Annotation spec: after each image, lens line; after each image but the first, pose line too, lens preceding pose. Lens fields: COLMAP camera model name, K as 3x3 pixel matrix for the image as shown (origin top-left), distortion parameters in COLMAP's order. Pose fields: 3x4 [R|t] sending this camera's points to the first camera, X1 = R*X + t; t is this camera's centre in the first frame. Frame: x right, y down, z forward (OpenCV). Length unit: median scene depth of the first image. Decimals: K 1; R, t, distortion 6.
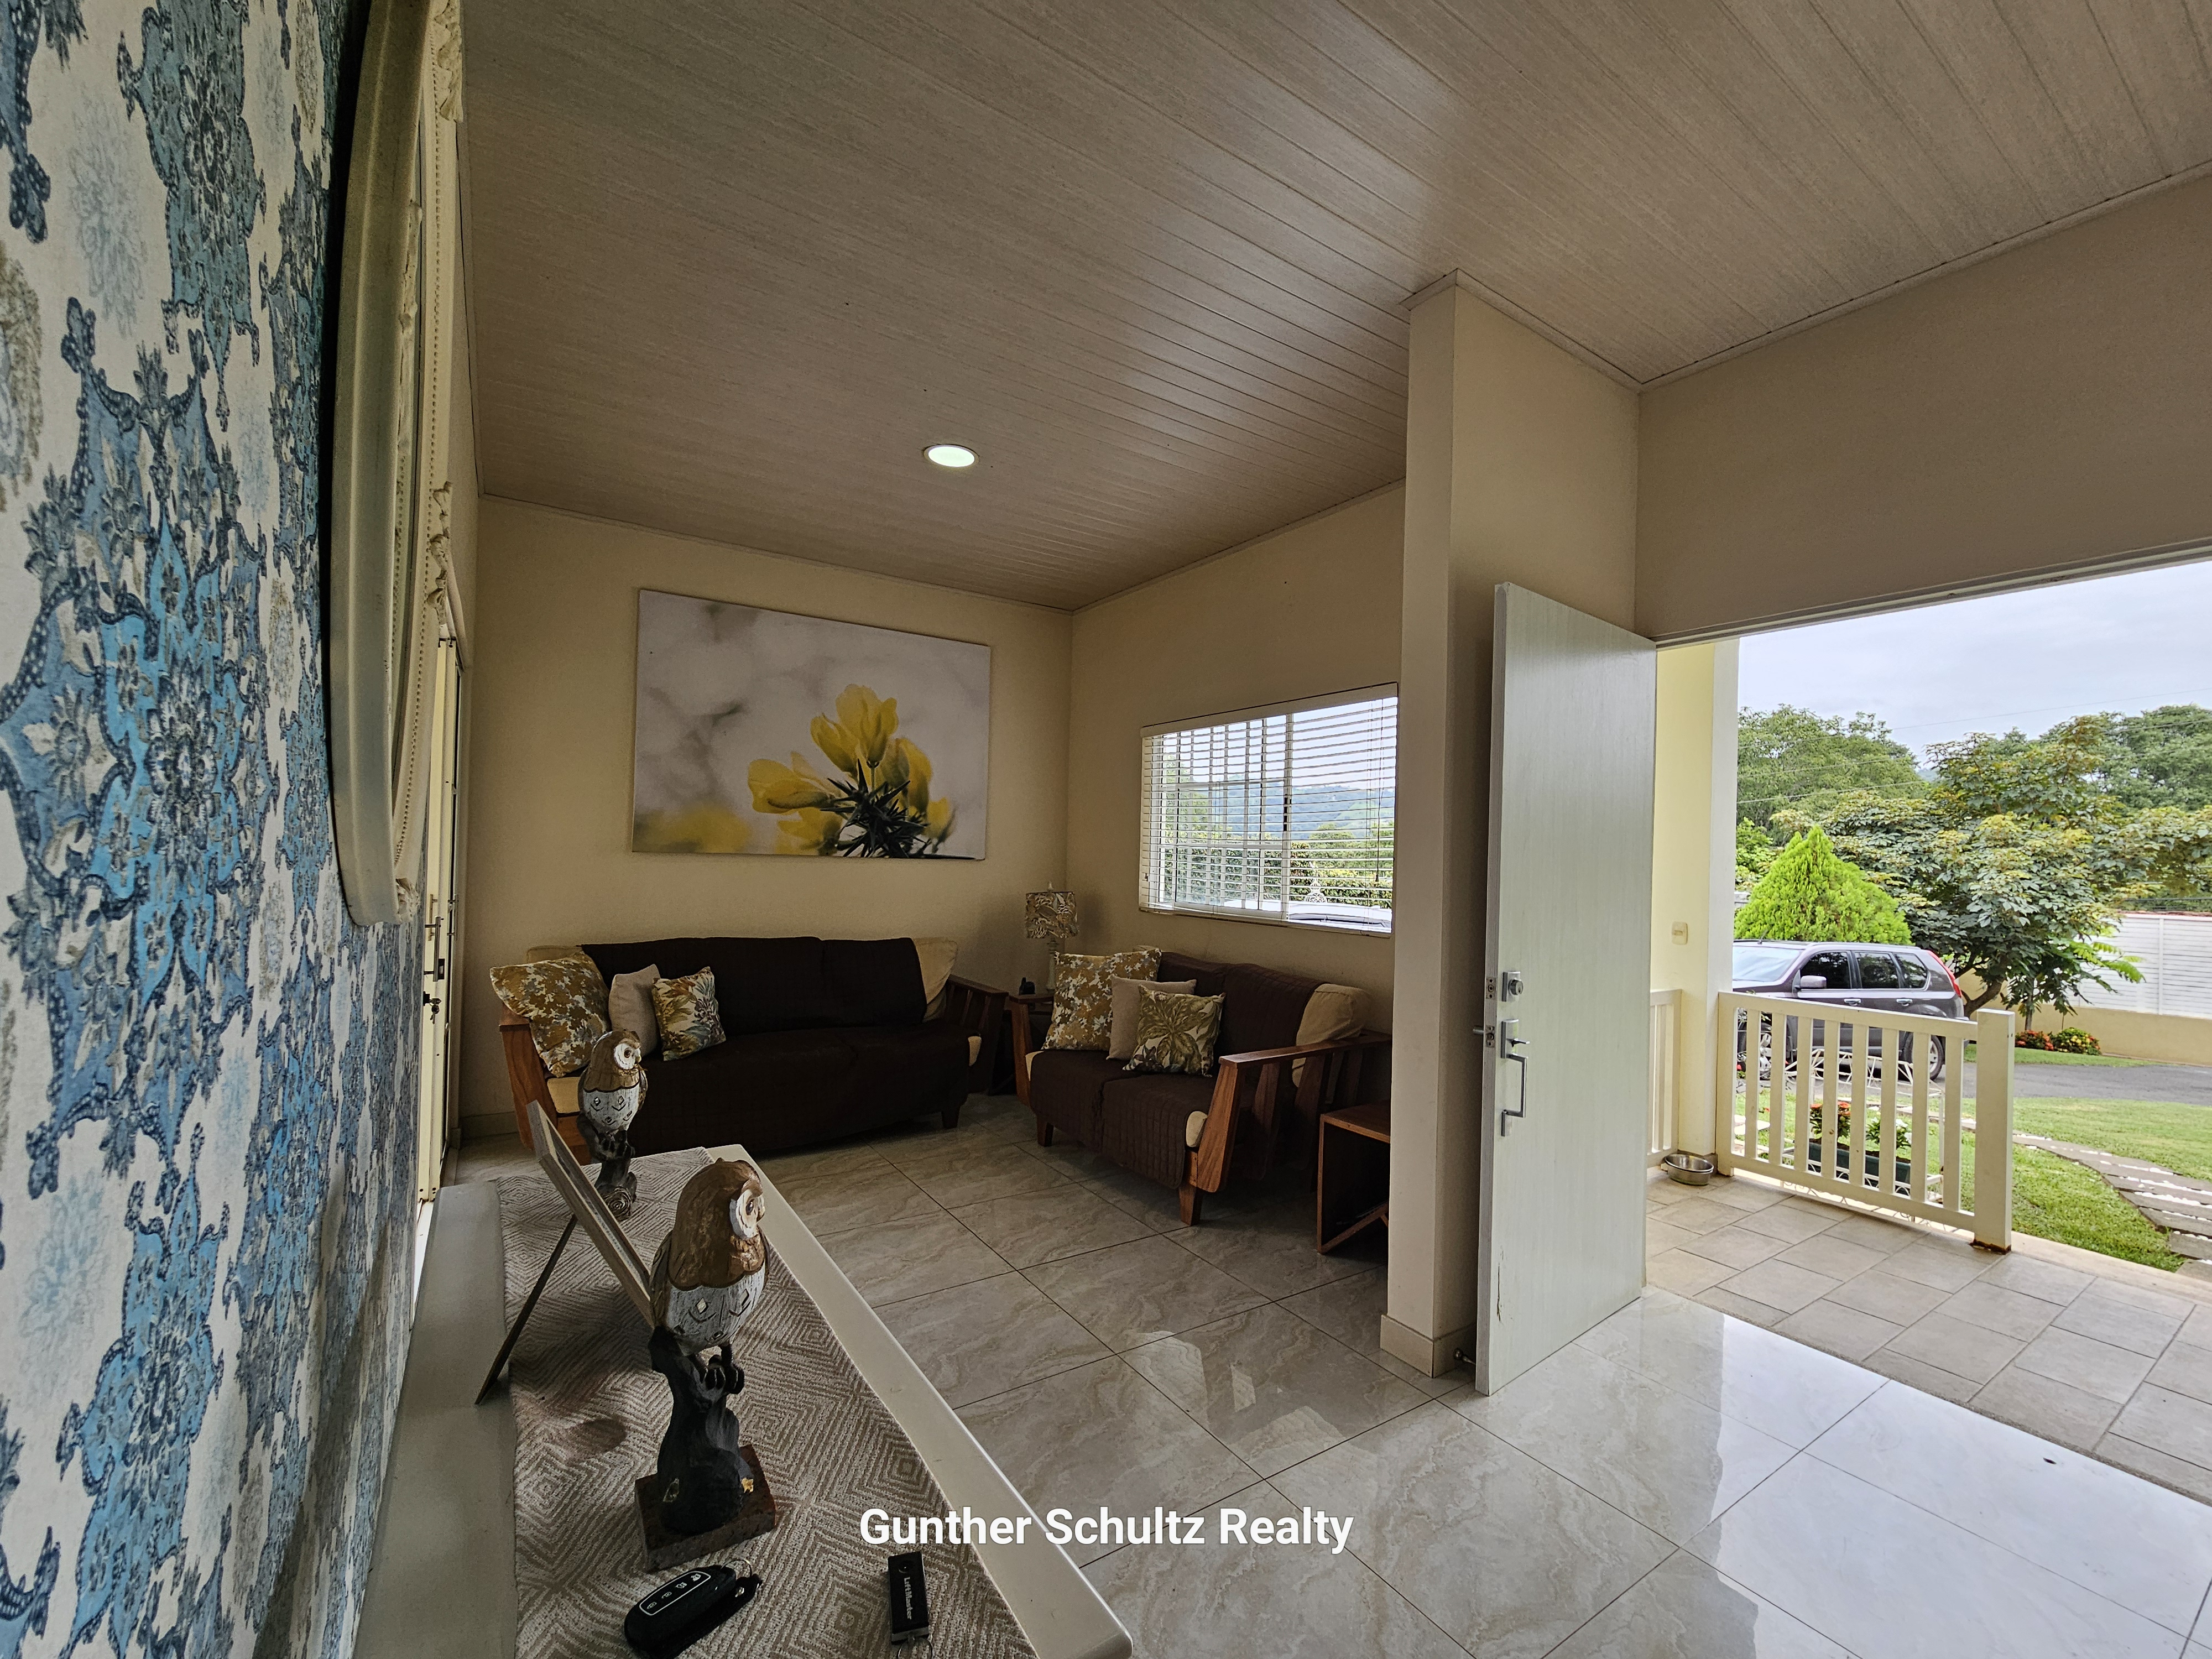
lens RADIAL K [[914.0, 0, 1115.5], [0, 914.0, 849.6], [0, 0, 1]] dist [-0.001444, 0.004065]
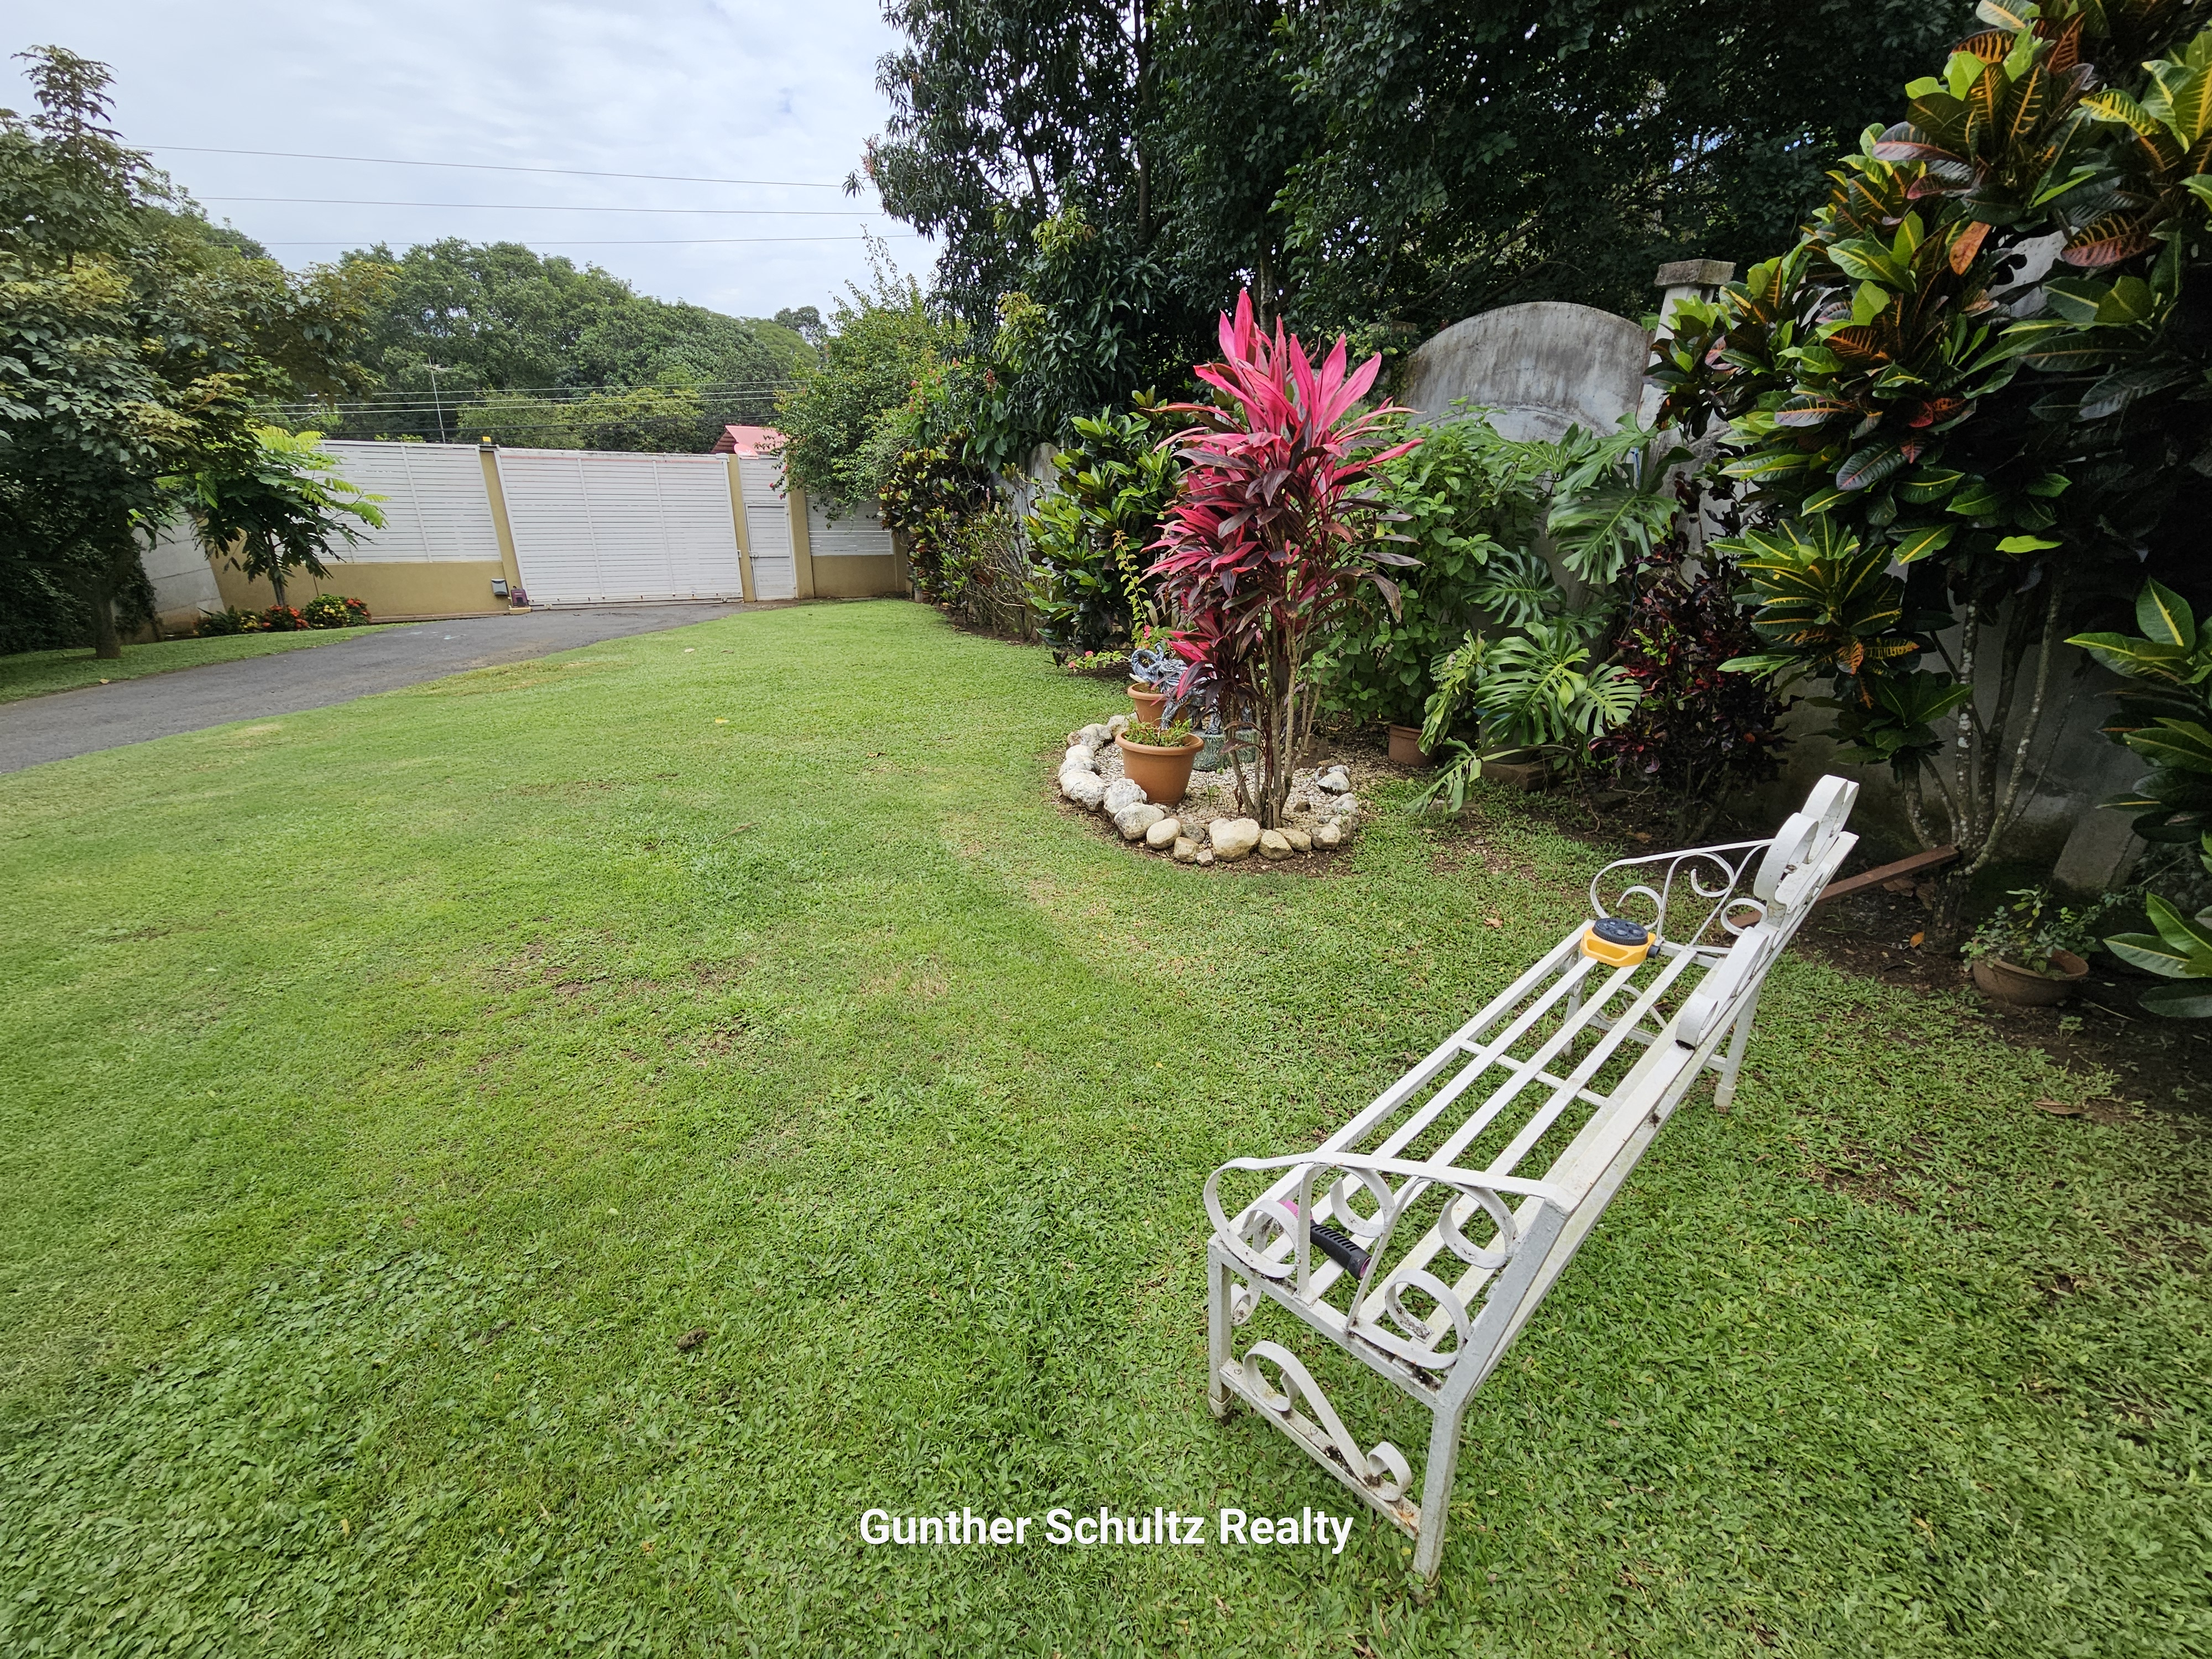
lens RADIAL K [[915.0, 0, 1110.0], [0, 915.0, 848.1], [0, 0, 1]] dist [-0.003040, 0.001267]
pose [[0.225591, -0.396309, 0.889971, 0.388260], [-0.043485, 0.908513, 0.415589, 0.033065], [-0.973251, -0.132453, 0.187719, 0.147444]]
